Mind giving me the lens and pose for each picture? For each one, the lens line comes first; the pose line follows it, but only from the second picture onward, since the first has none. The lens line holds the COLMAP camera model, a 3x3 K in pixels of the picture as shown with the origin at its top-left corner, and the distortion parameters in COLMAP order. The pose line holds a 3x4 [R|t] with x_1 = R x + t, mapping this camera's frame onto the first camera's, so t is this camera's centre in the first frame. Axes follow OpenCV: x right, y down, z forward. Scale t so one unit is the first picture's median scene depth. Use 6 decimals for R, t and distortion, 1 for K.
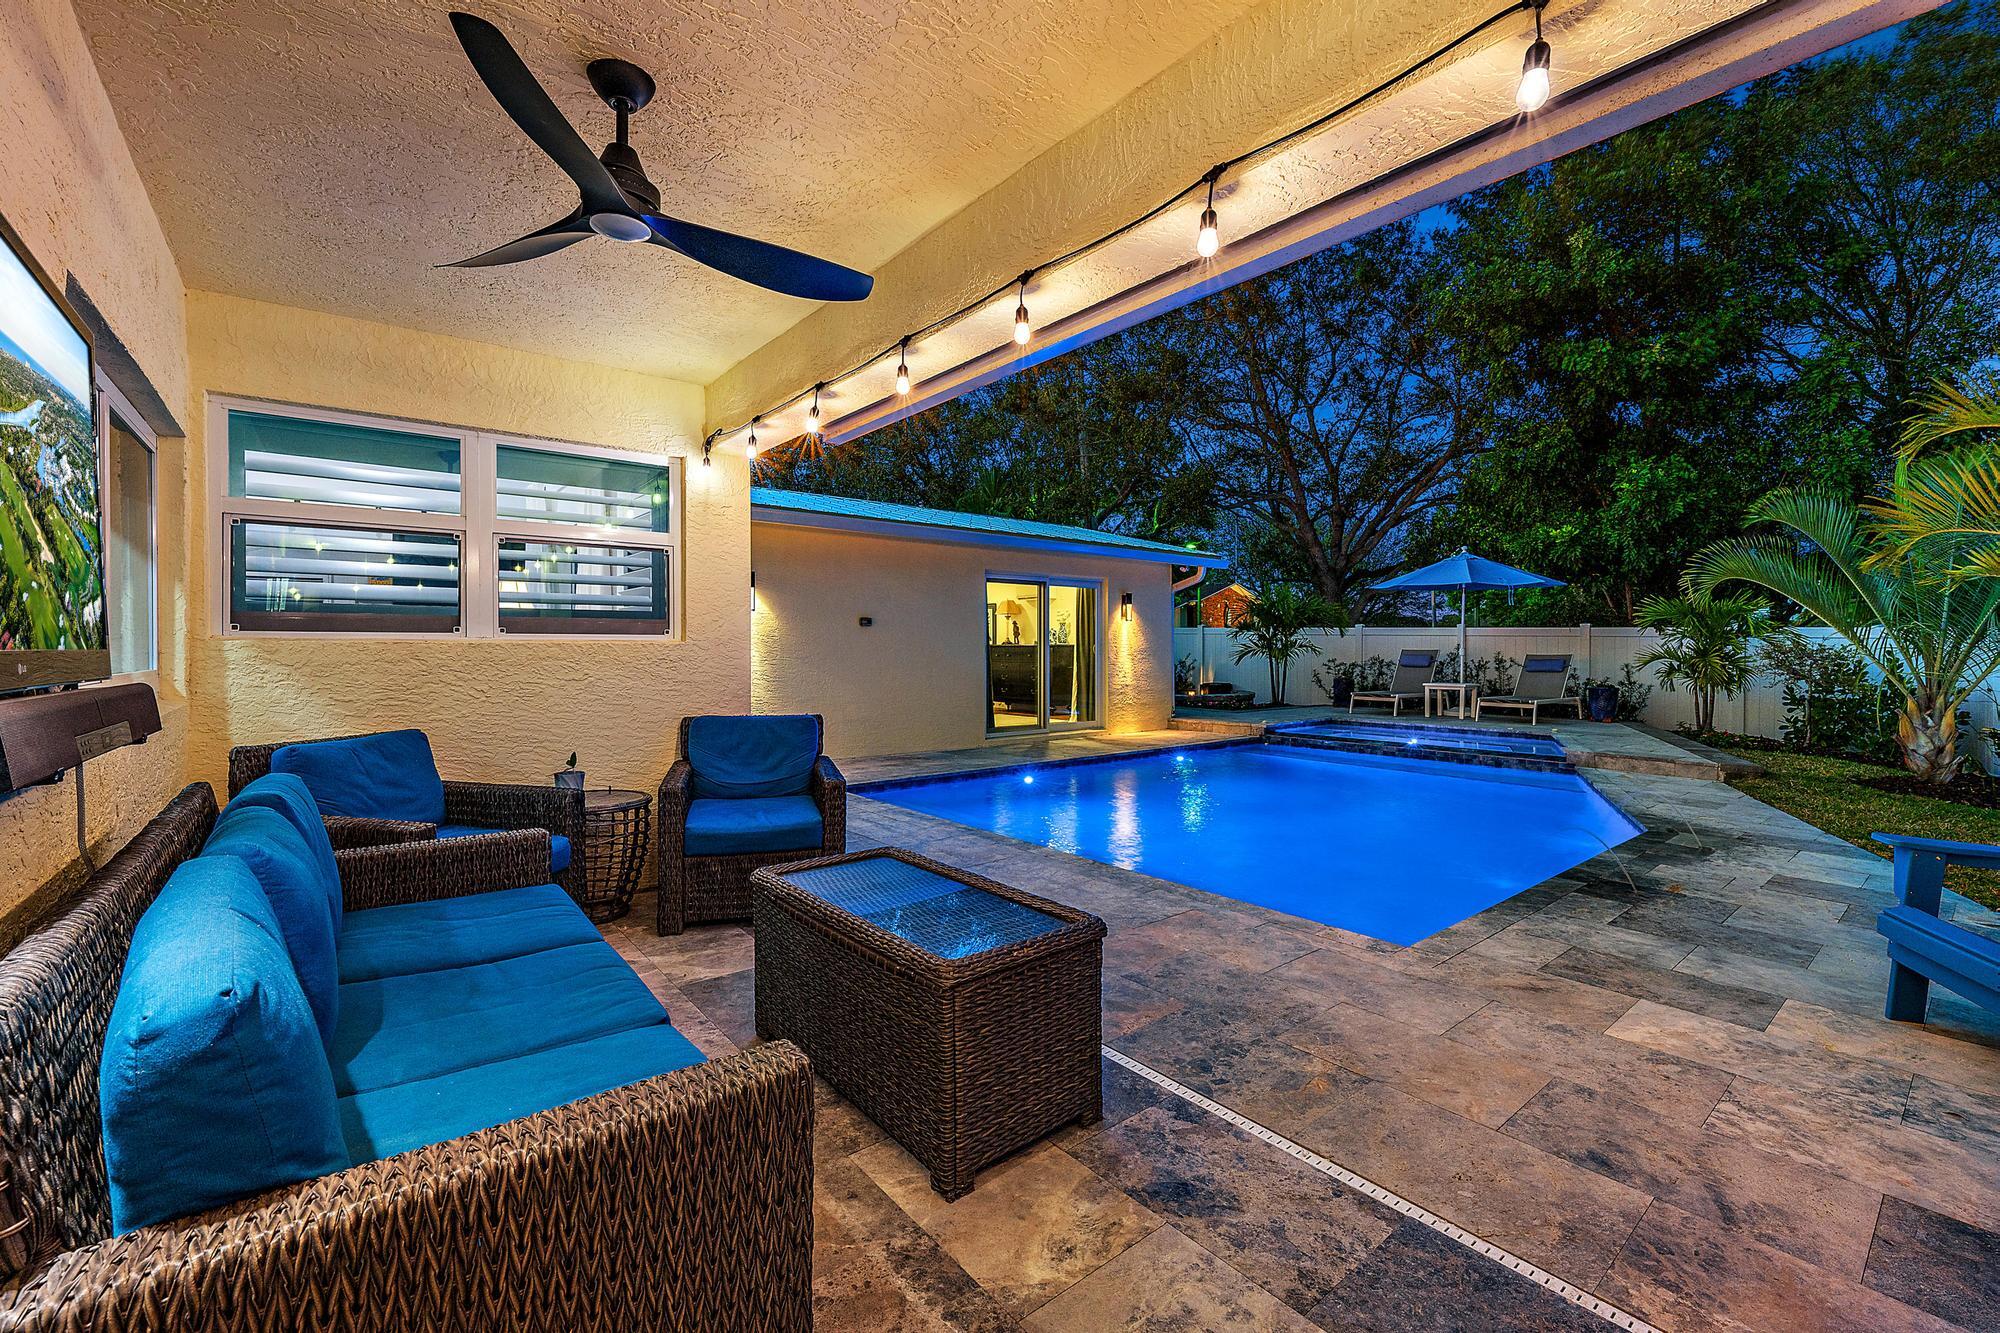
lens RADIAL K [[827.8, 0, 993.1], [0, 827.8, 659.5], [0, 0, 1]] dist [0.000021, 0.000370]
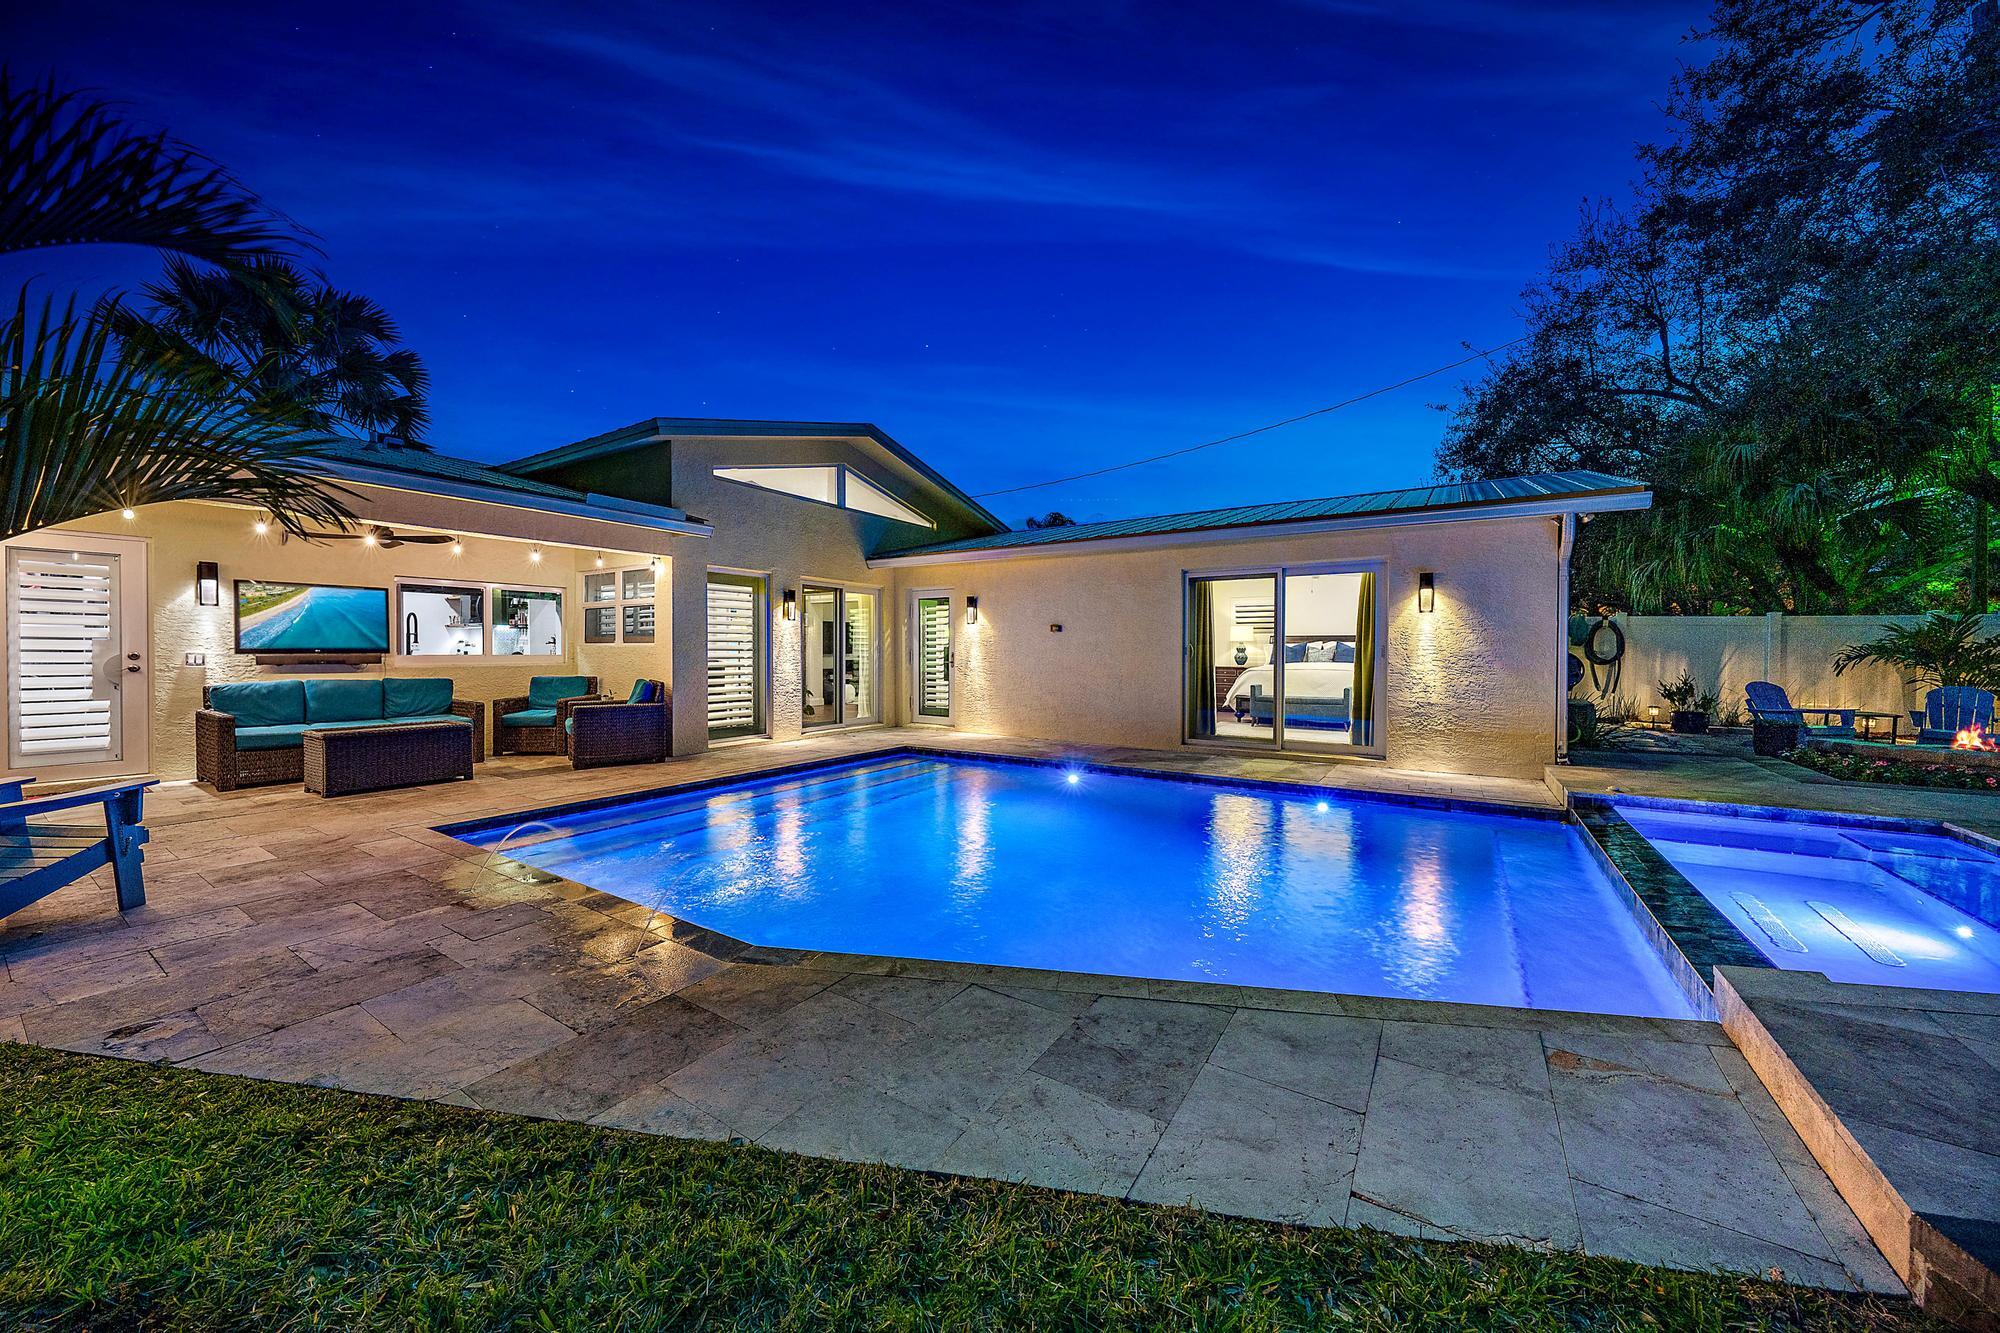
lens RADIAL K [[704.1, 0, 996.6], [0, 704.1, 662.0], [0, 0, 1]] dist [-0.001345, -0.000018]
pose [[0.314009, 0.012473, -0.949338, 2.508866], [-0.015202, 0.999852, 0.008109, -0.013748], [0.949298, 0.011886, 0.314152, 1.929385]]
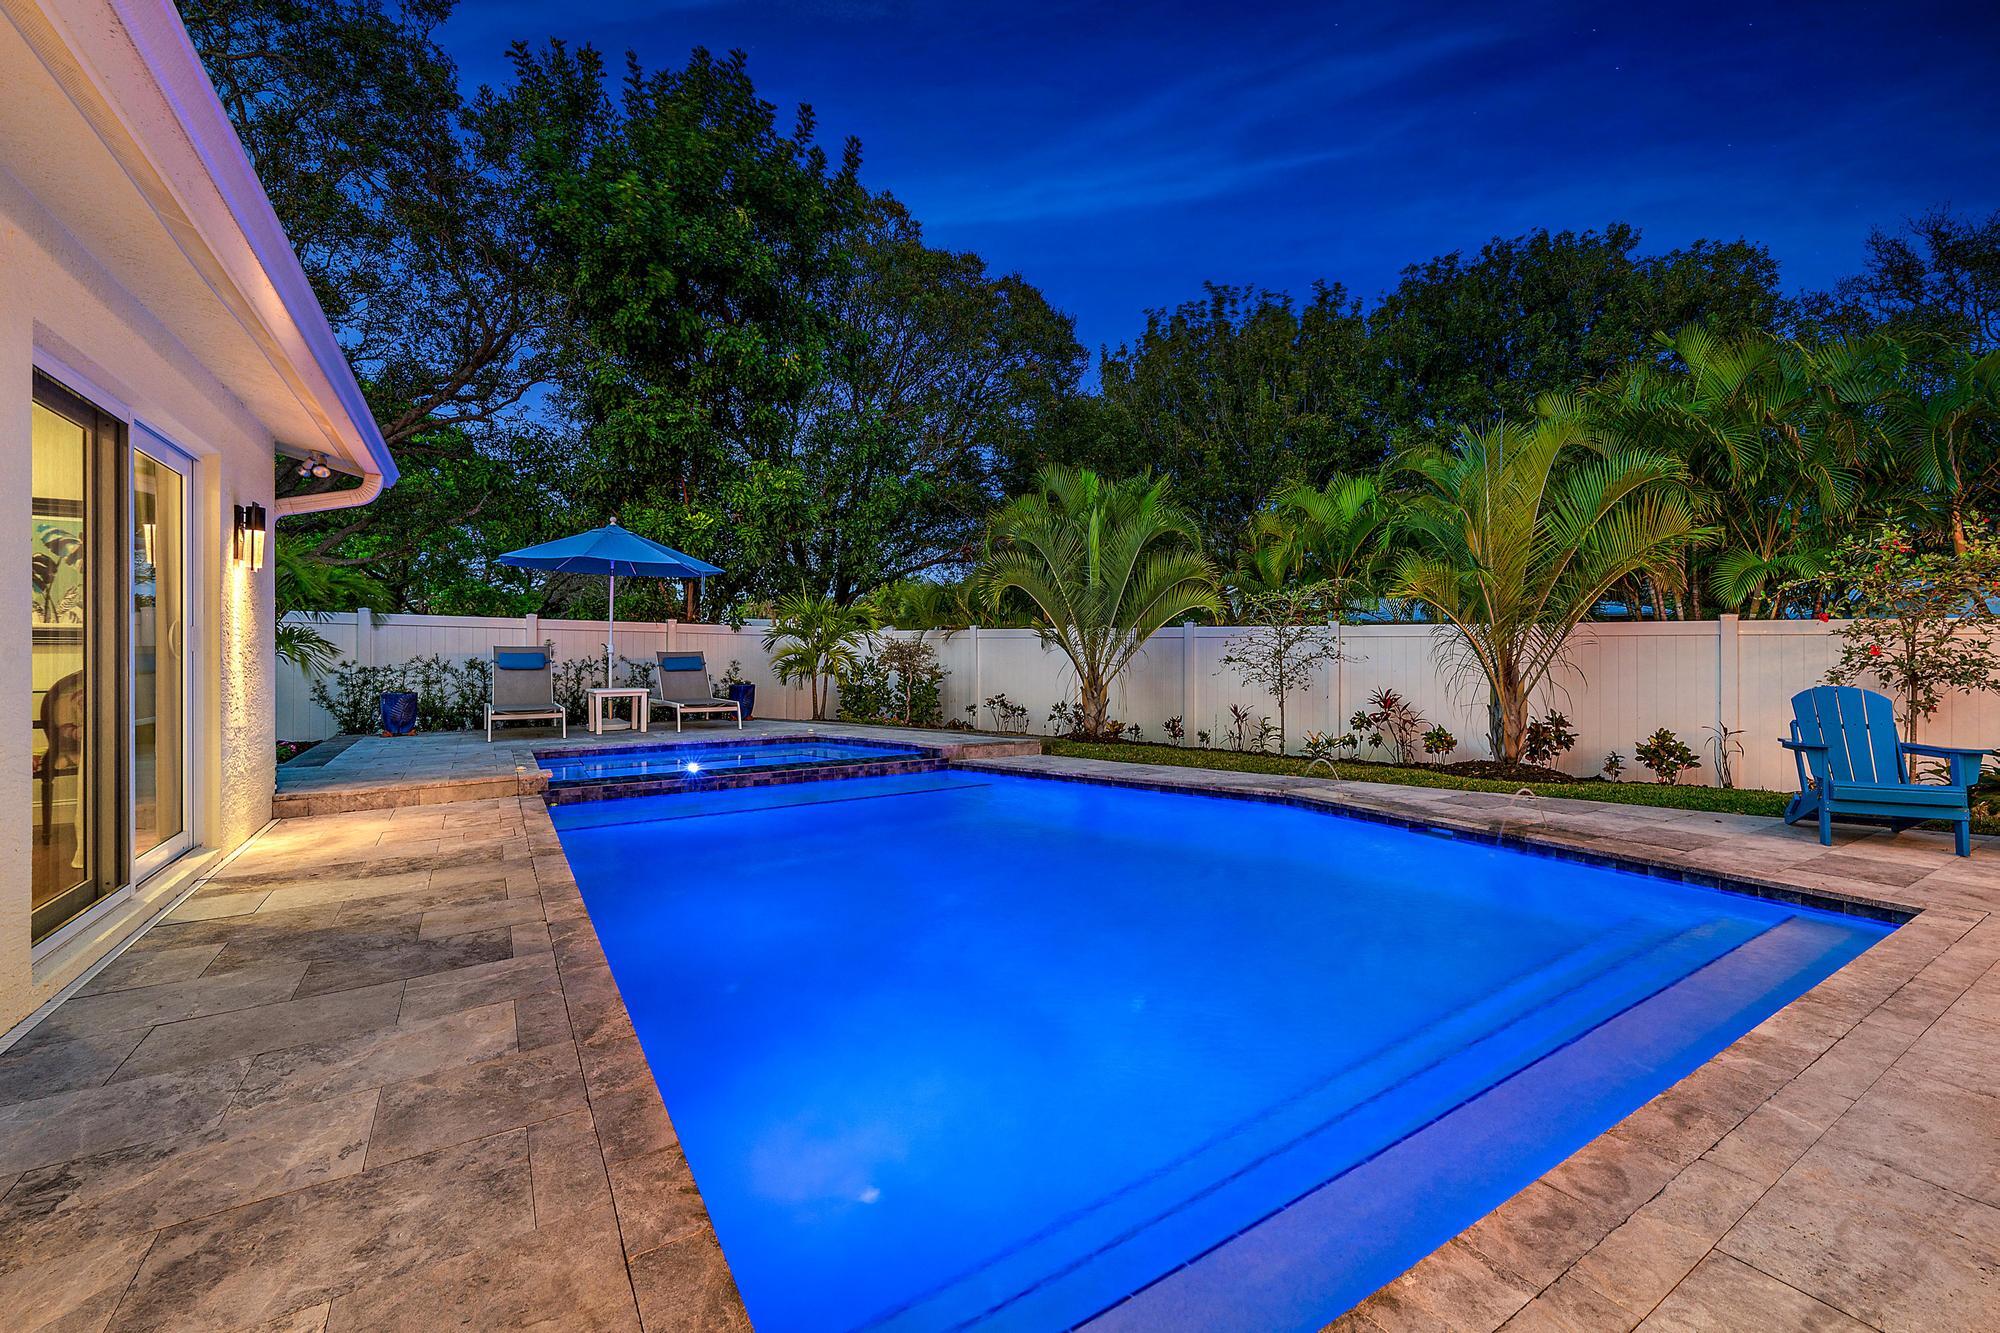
lens RADIAL K [[827.8, 0, 993.1], [0, 827.8, 659.5], [0, 0, 1]] dist [0.000021, 0.000370]
pose [[0.118463, -0.010790, 0.992900, -0.836132], [0.014622, 0.999851, 0.009121, -0.006369], [-0.992851, 0.013438, 0.118603, 2.454884]]
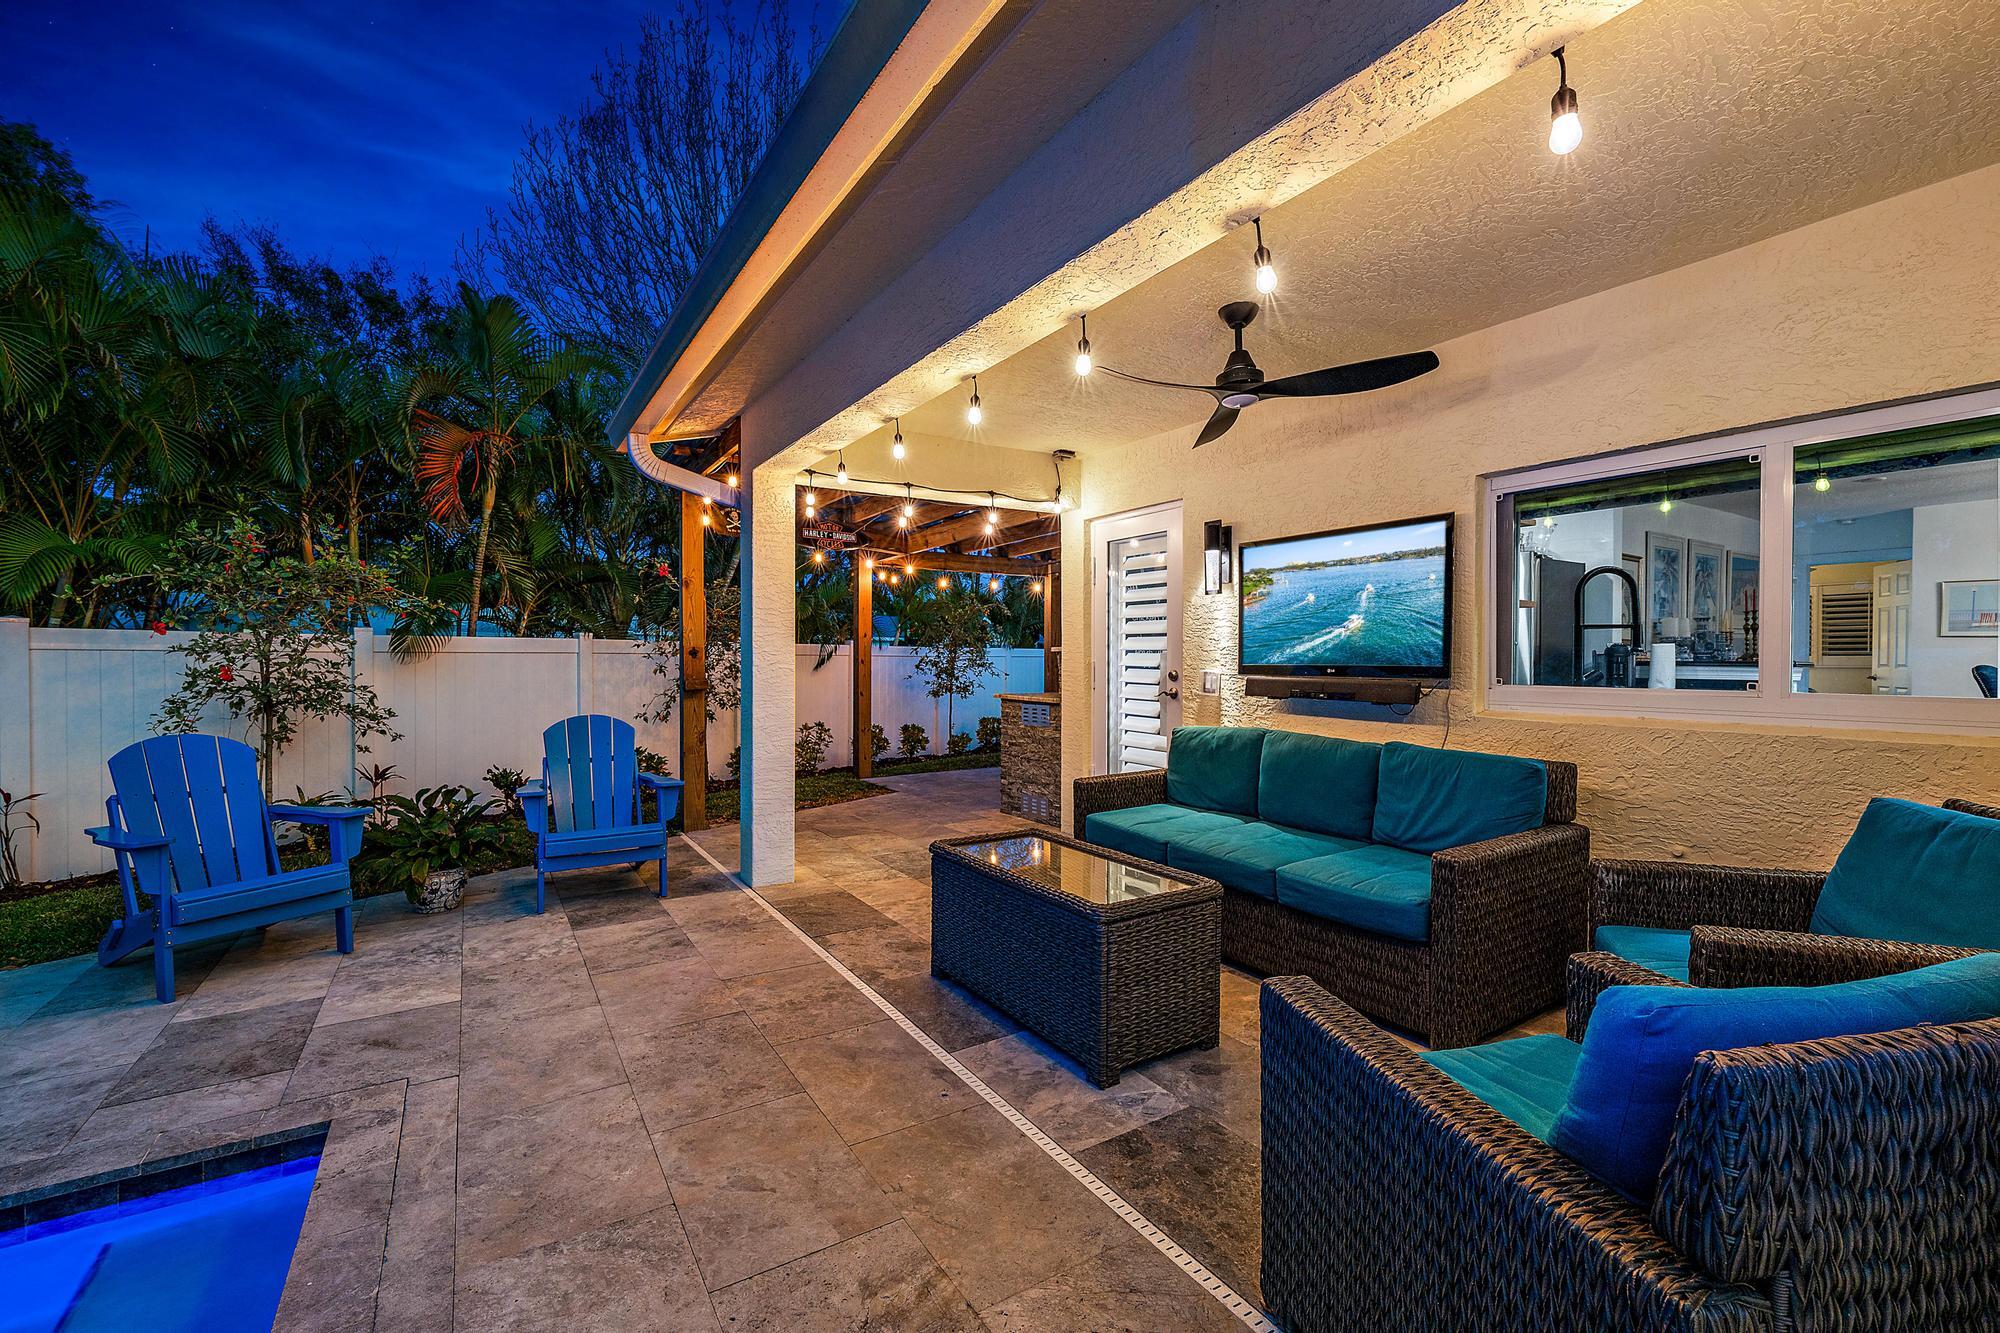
lens RADIAL K [[827.8, 0, 993.1], [0, 827.8, 659.5], [0, 0, 1]] dist [0.000021, 0.000370]
pose [[-0.993426, -0.003274, 0.114432, -0.116235], [-0.001301, 0.999849, 0.017319, -0.038168], [-0.114471, 0.017056, -0.993280, 1.885176]]
